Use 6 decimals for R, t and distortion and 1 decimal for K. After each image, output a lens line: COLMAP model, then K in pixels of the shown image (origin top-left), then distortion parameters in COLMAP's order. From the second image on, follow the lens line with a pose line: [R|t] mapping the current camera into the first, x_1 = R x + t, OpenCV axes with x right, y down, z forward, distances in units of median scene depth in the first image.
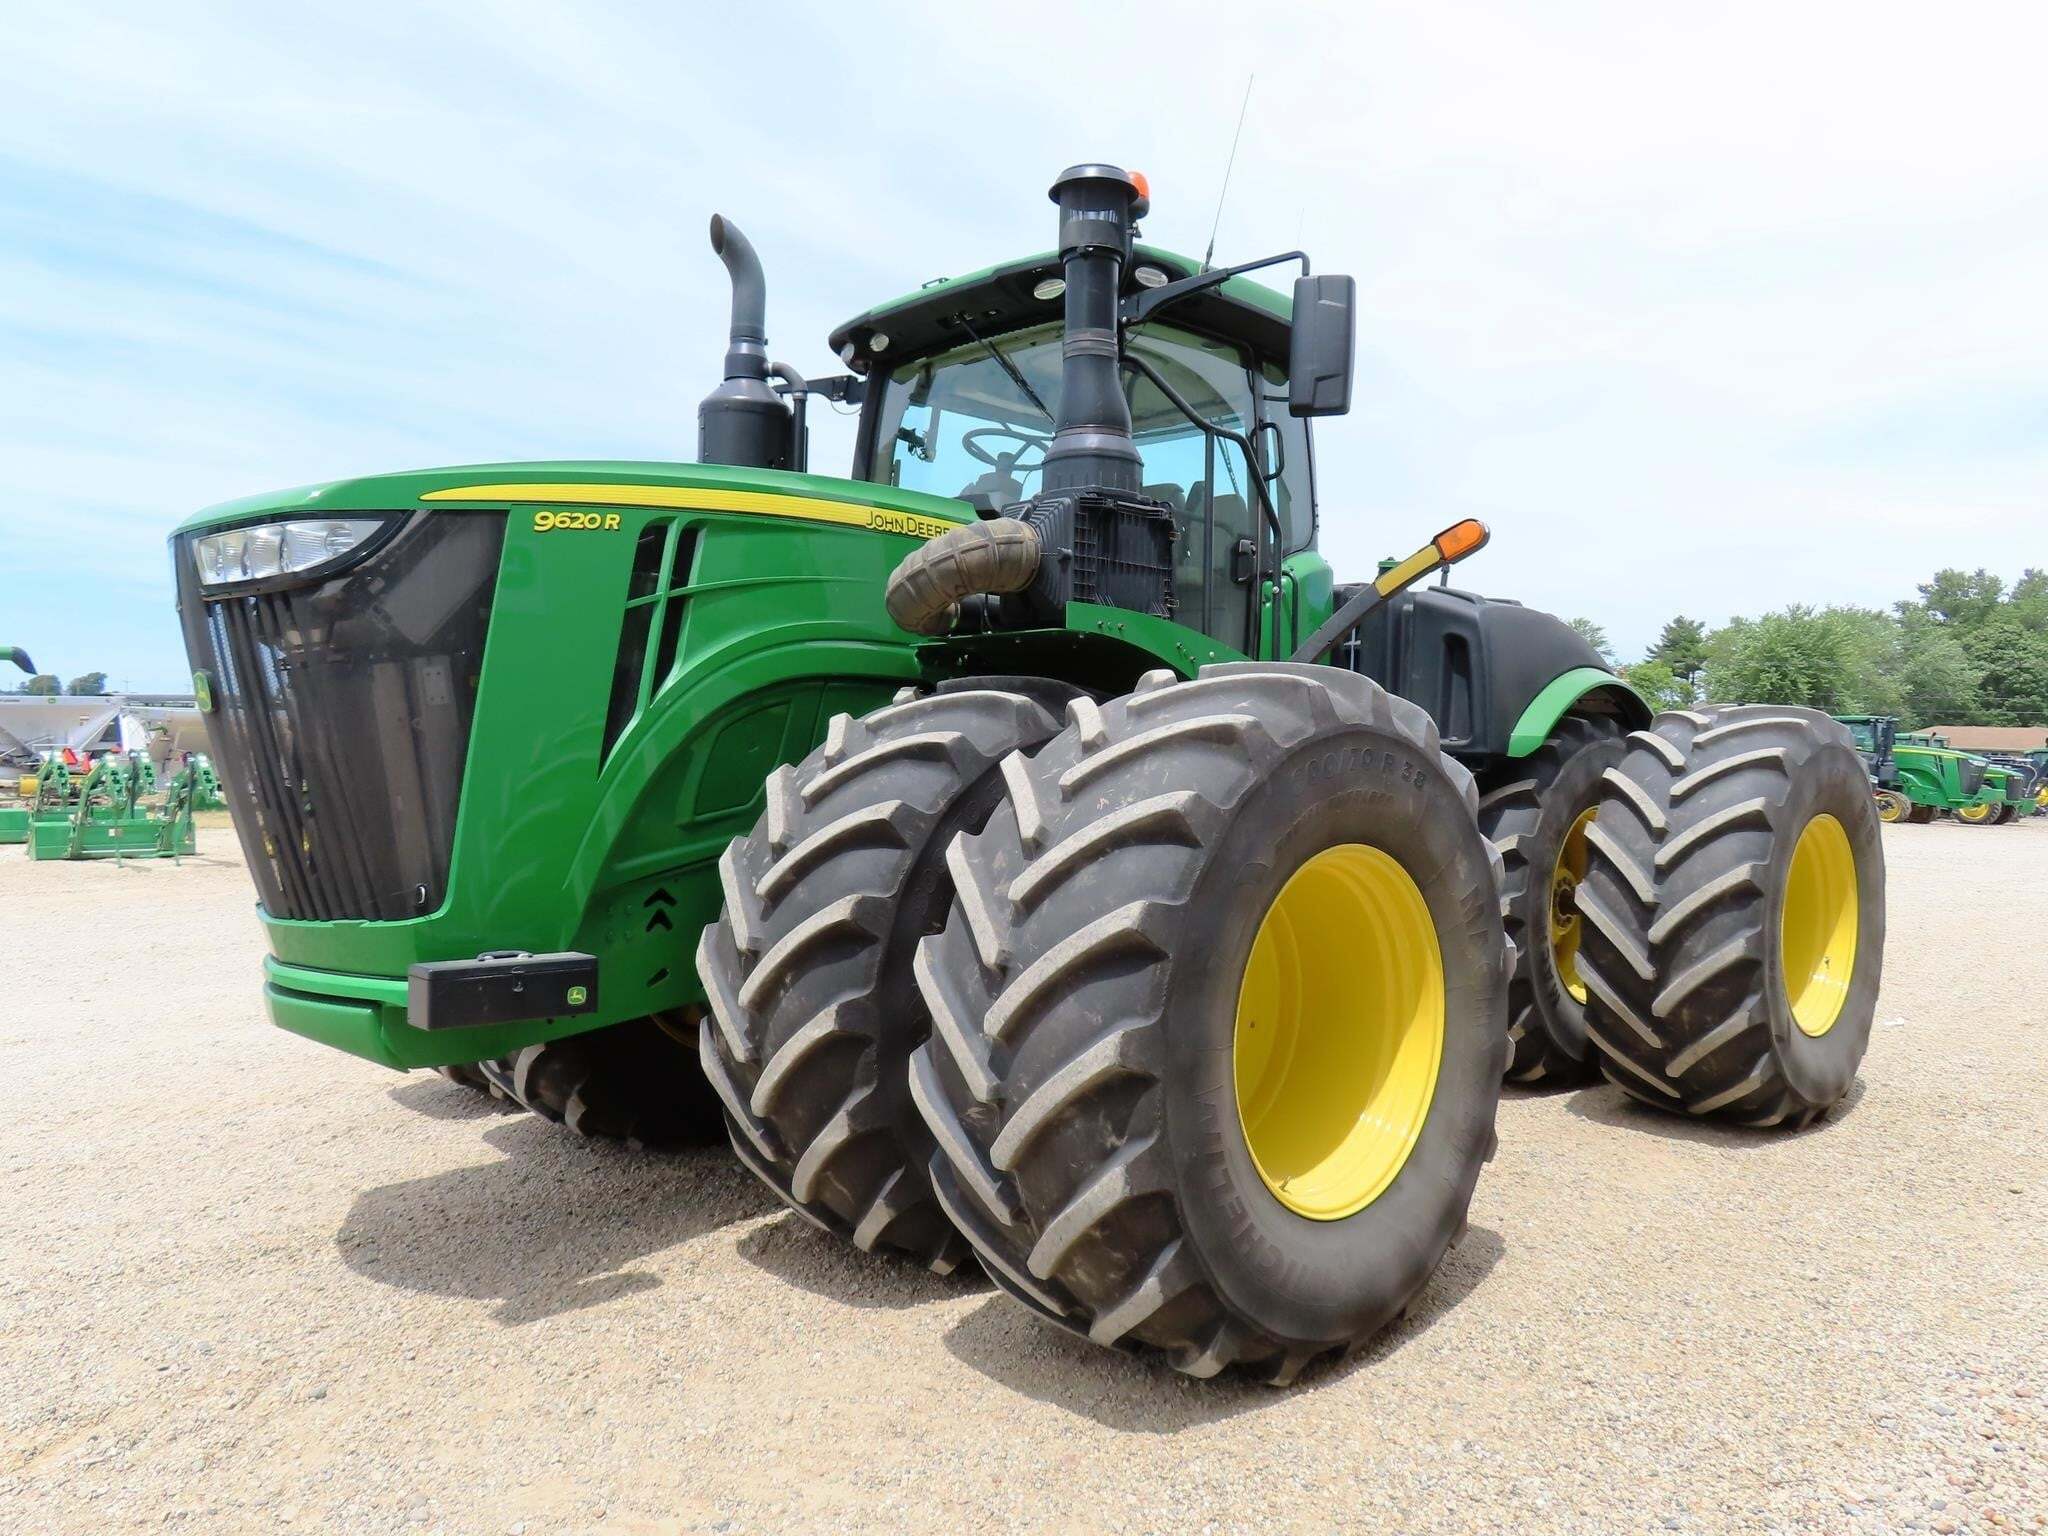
lens RADIAL K [[1480.0, 0, 1015.5], [0, 1480.0, 765.1], [0, 0, 1]] dist [-0.007623, 0.006468]
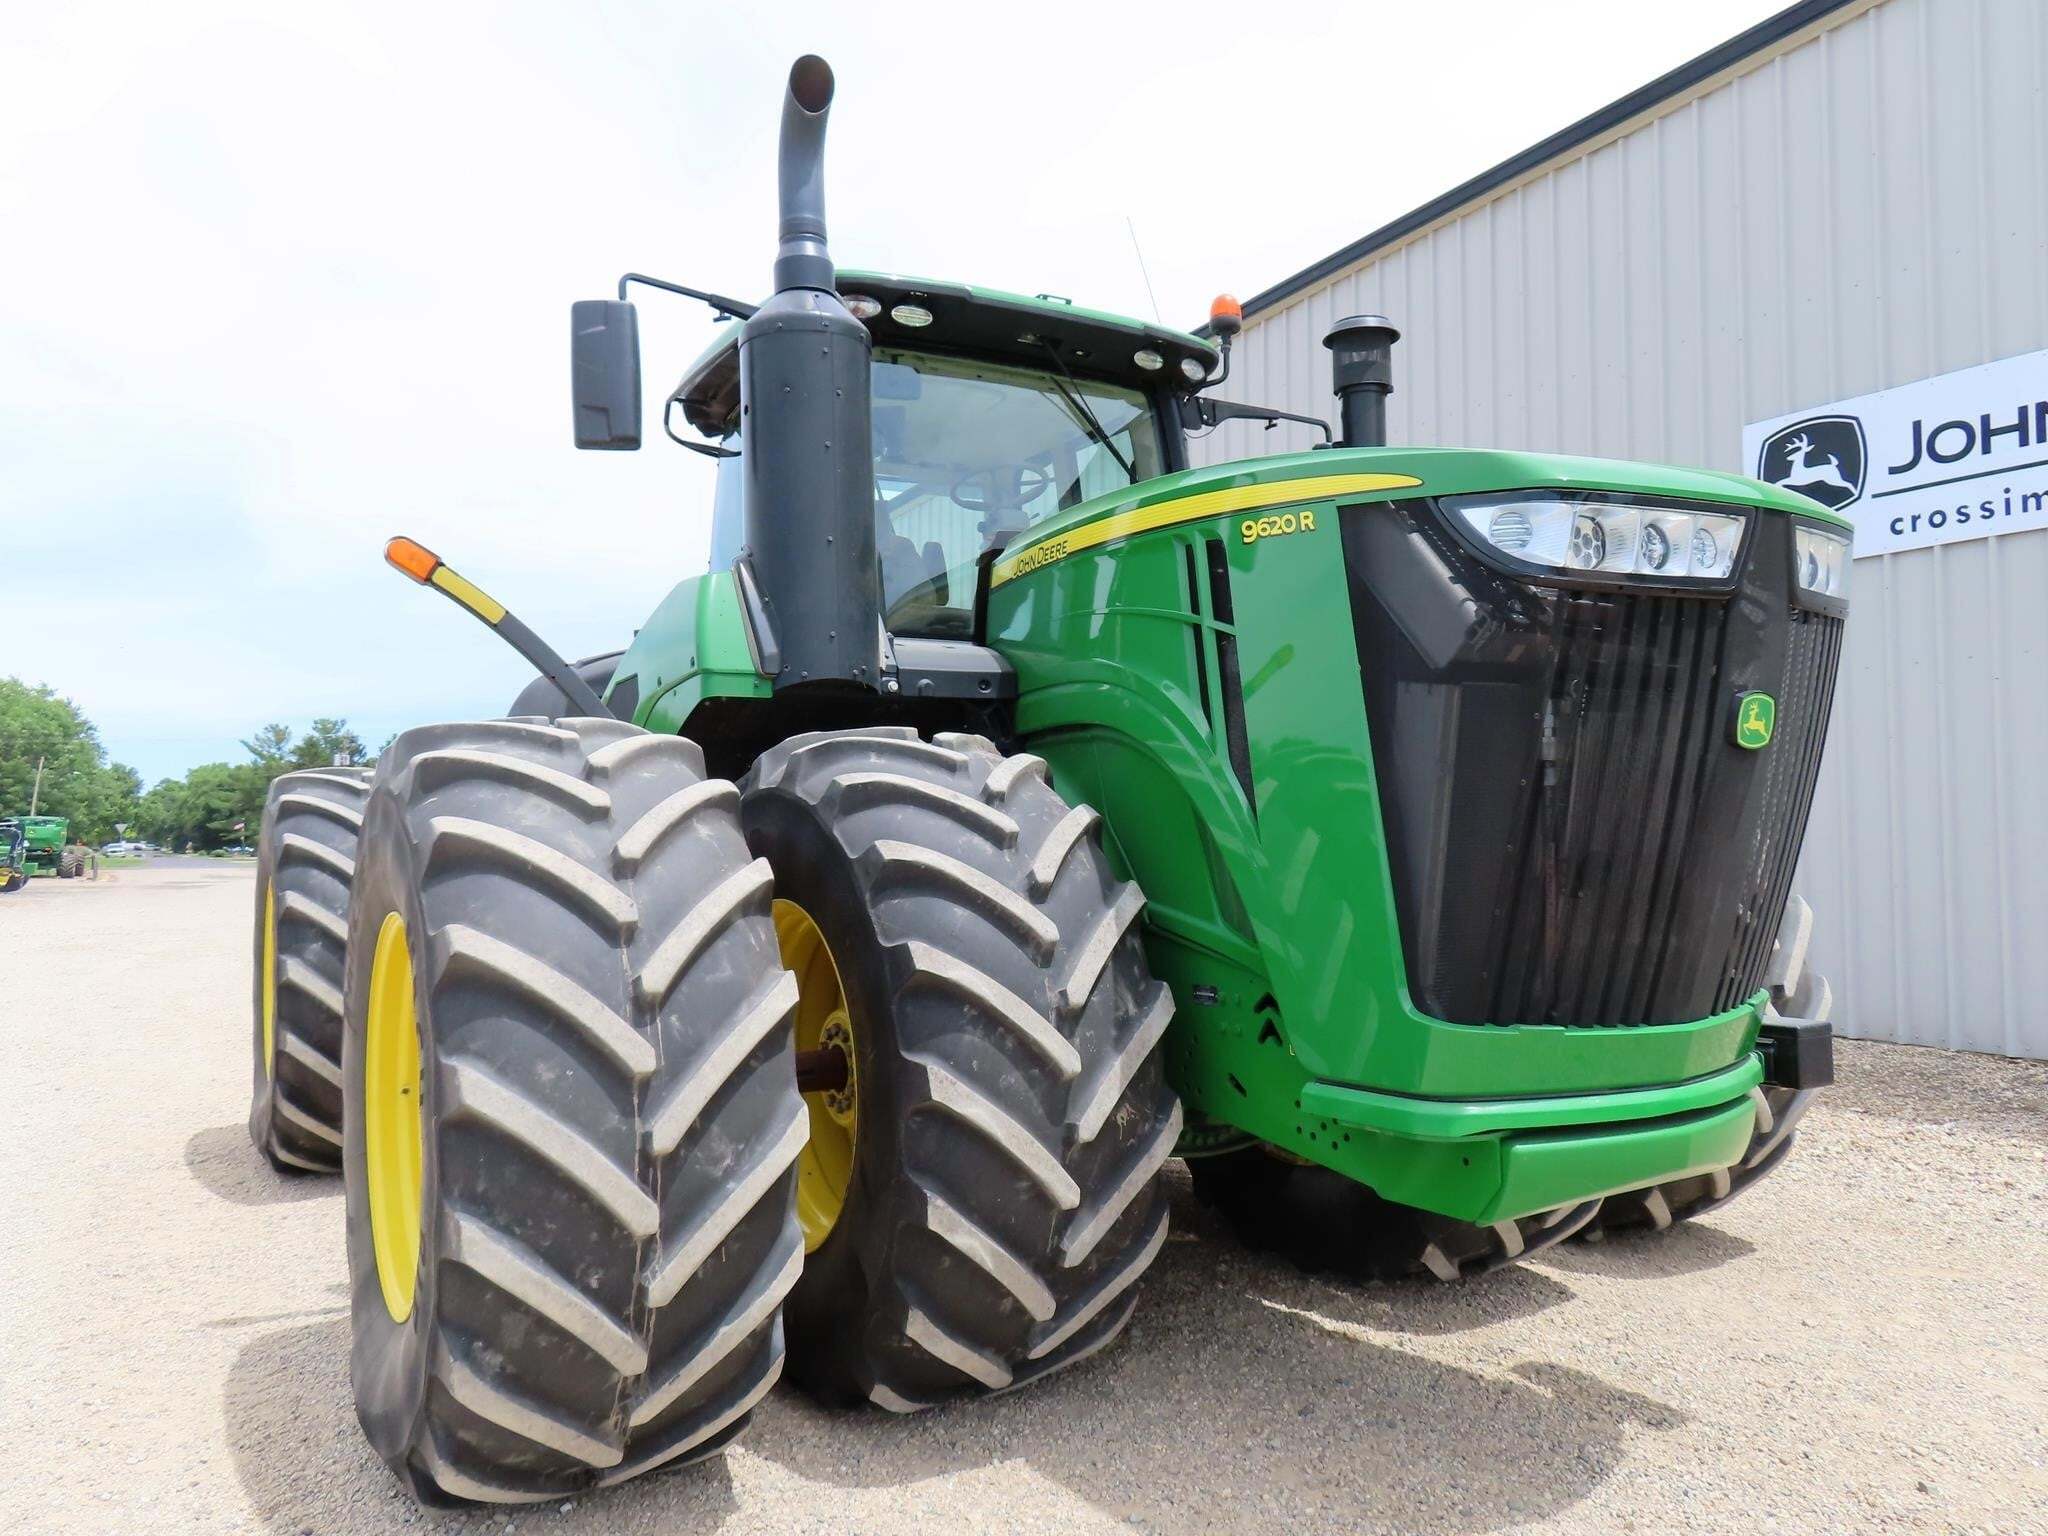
lens RADIAL K [[1466.0, 0, 1016.0], [0, 1466.0, 802.2], [0, 0, 1]] dist [-0.025793, 0.001919]
pose [[0.216861, 0.007055, 0.976177, -0.887162], [0.025163, 0.999601, -0.012815, -0.005983], [-0.975878, 0.027343, 0.216597, 0.795028]]
